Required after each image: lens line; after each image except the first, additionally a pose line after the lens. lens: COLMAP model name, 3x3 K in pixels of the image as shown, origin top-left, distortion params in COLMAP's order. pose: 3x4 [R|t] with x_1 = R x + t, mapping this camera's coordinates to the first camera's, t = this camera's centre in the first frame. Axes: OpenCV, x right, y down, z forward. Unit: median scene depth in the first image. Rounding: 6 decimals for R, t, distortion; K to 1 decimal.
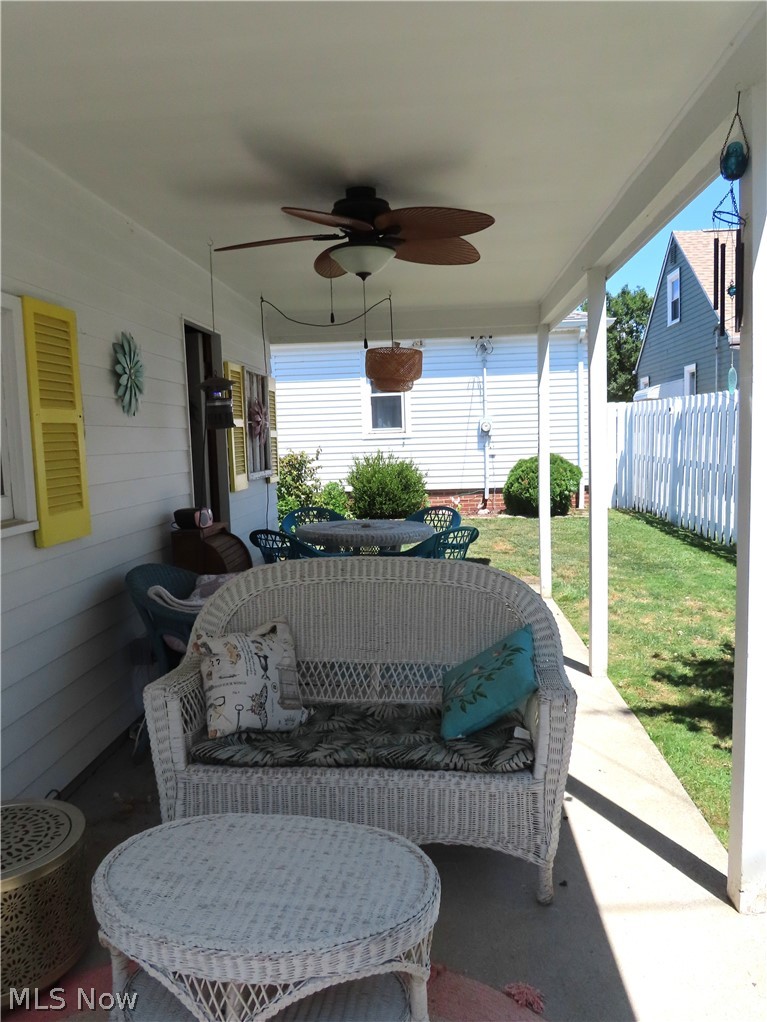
lens RADIAL K [[729.5, 0, 382.9], [0, 729.5, 494.3], [0, 0, 1]] dist [-0.006808, 0.002725]
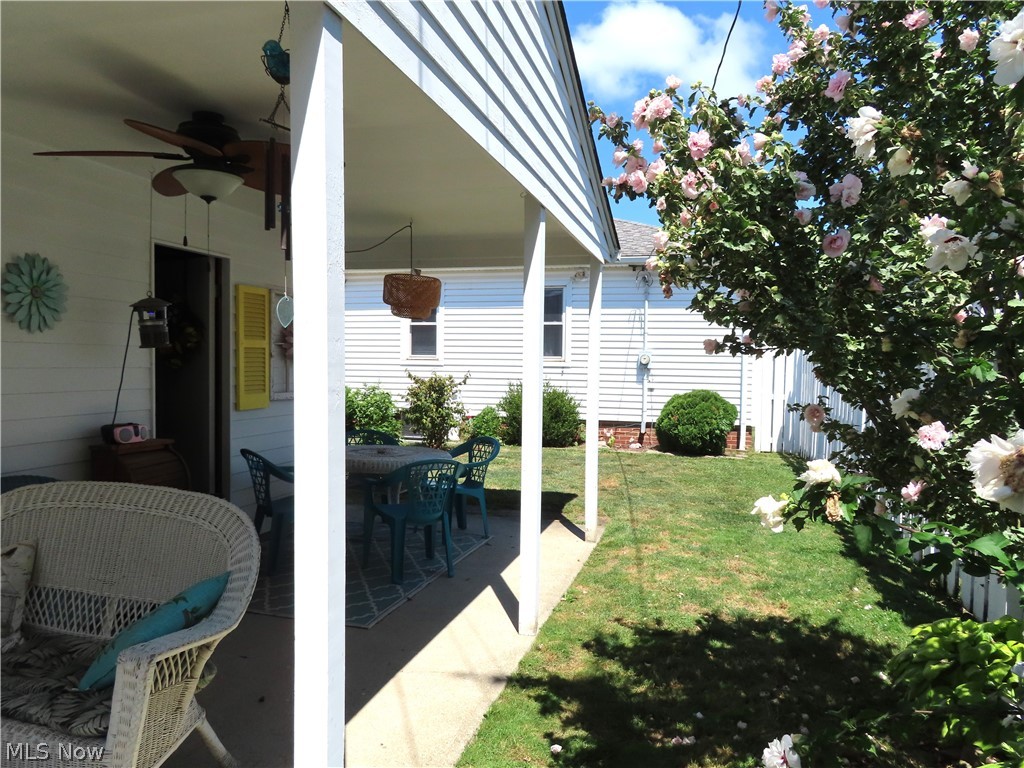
lens RADIAL K [[699.7, 0, 512.0], [0, 699.7, 384.0], [0, 0, 1]] dist [0.004028, -0.000886]
pose [[0.979812, 0.052085, -0.193019, 0.159098], [-0.061312, 0.997229, -0.042137, -0.009440], [0.190289, 0.053120, 0.980290, 0.043667]]
